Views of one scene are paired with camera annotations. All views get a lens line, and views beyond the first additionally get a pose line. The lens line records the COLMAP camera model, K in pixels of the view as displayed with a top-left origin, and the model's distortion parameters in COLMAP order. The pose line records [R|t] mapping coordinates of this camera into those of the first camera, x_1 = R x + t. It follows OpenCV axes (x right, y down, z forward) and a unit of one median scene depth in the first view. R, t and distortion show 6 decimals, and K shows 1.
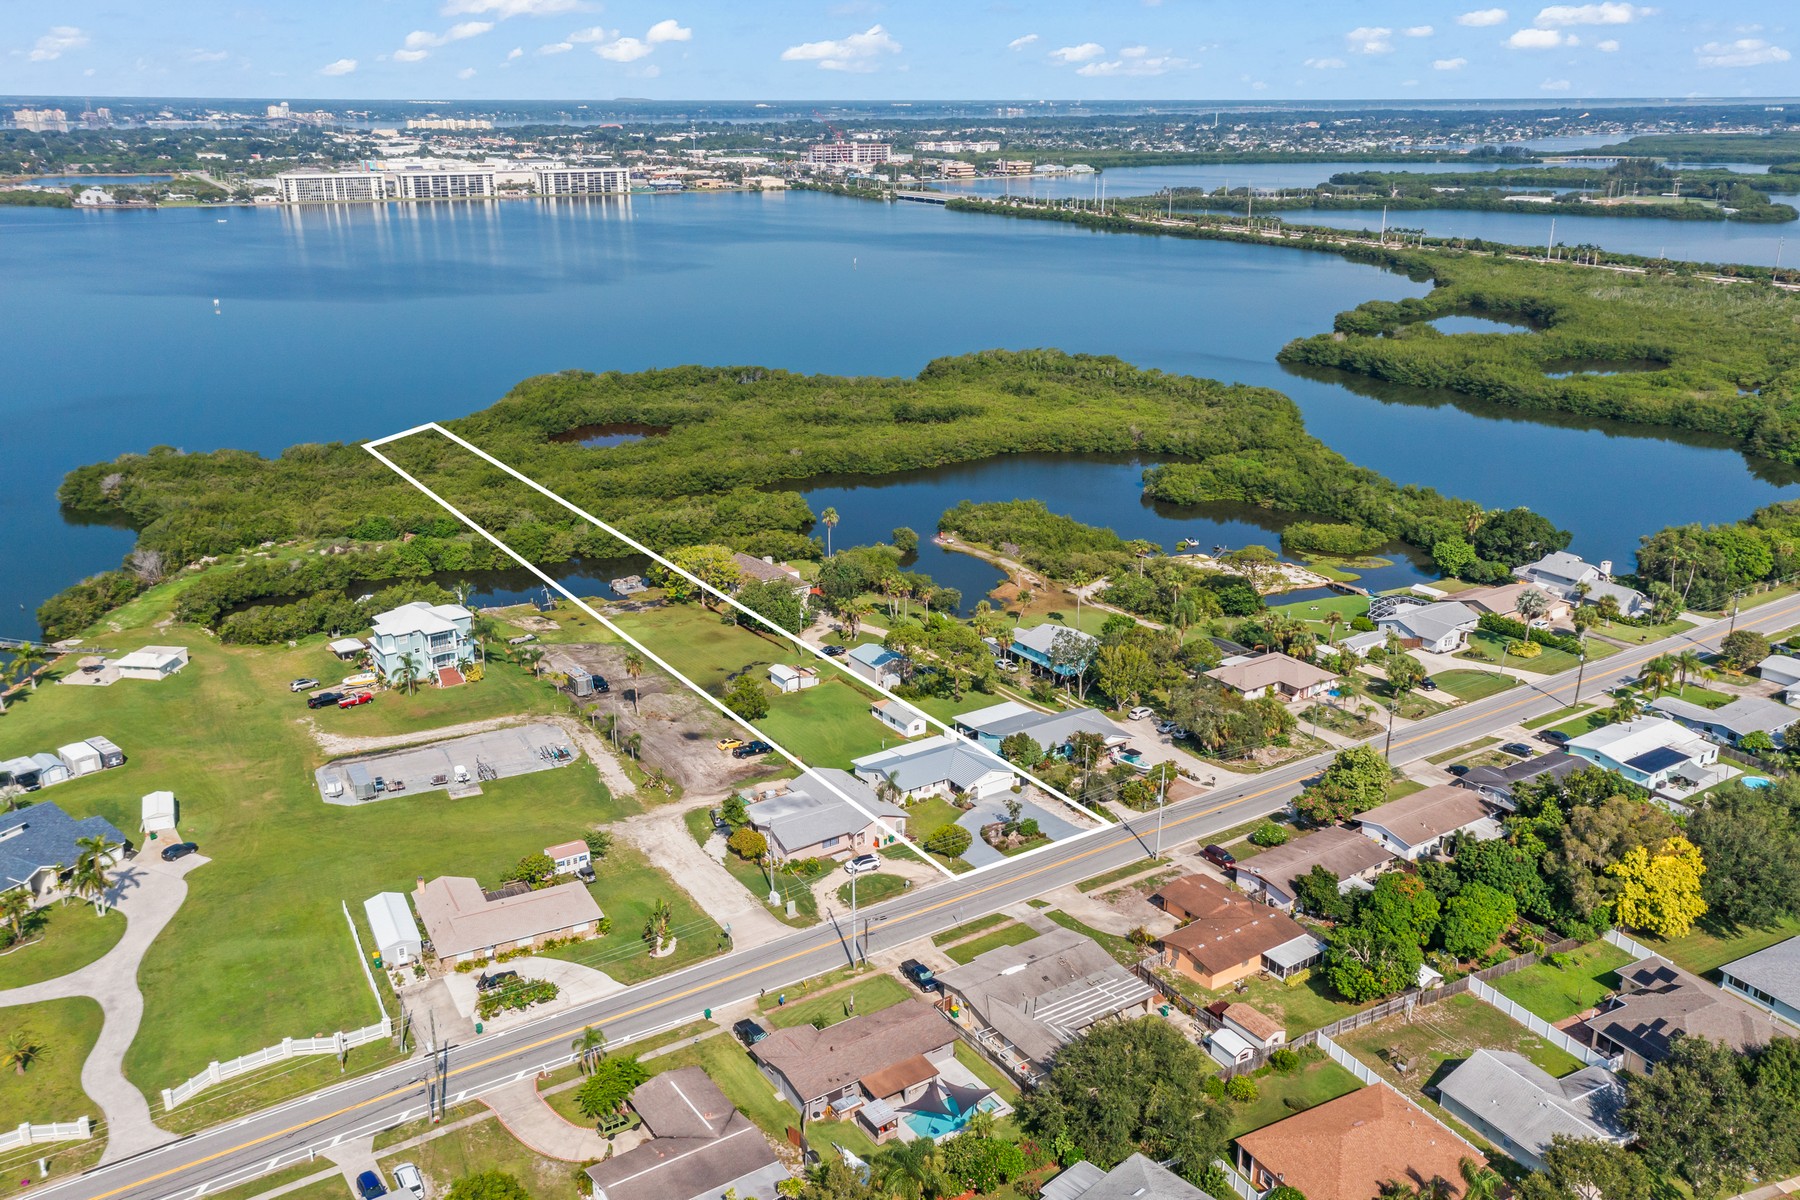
lens RADIAL K [[1461.5, 0, 890.9], [0, 1461.5, 606.7], [0, 0, 1]] dist [0.016268, 0.016797]
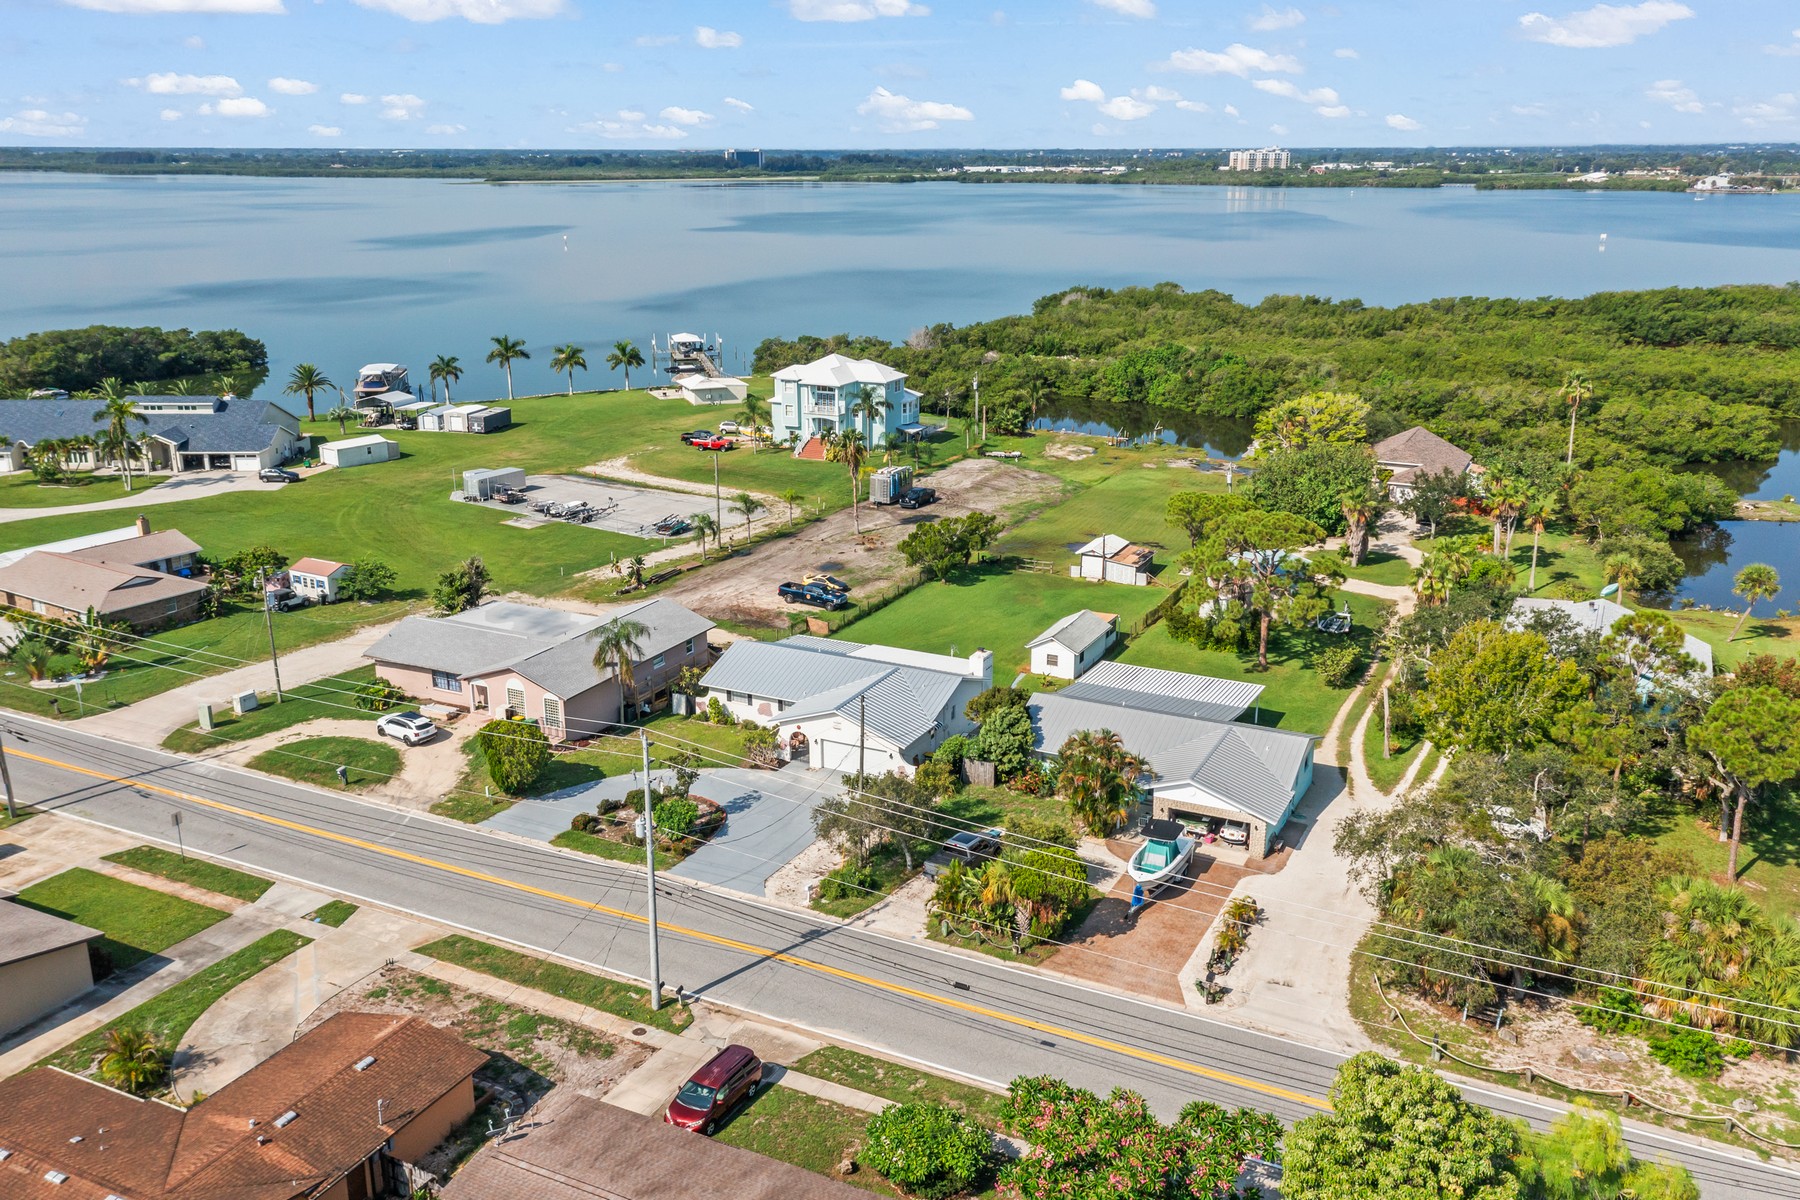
lens RADIAL K [[1461.5, 0, 890.9], [0, 1461.5, 606.7], [0, 0, 1]] dist [0.016268, 0.016797]
pose [[0.496069, 0.256748, -0.829455, 0.050580], [-0.273897, 0.952780, 0.131114, 0.002197], [0.823951, 0.162144, 0.542967, 0.089500]]
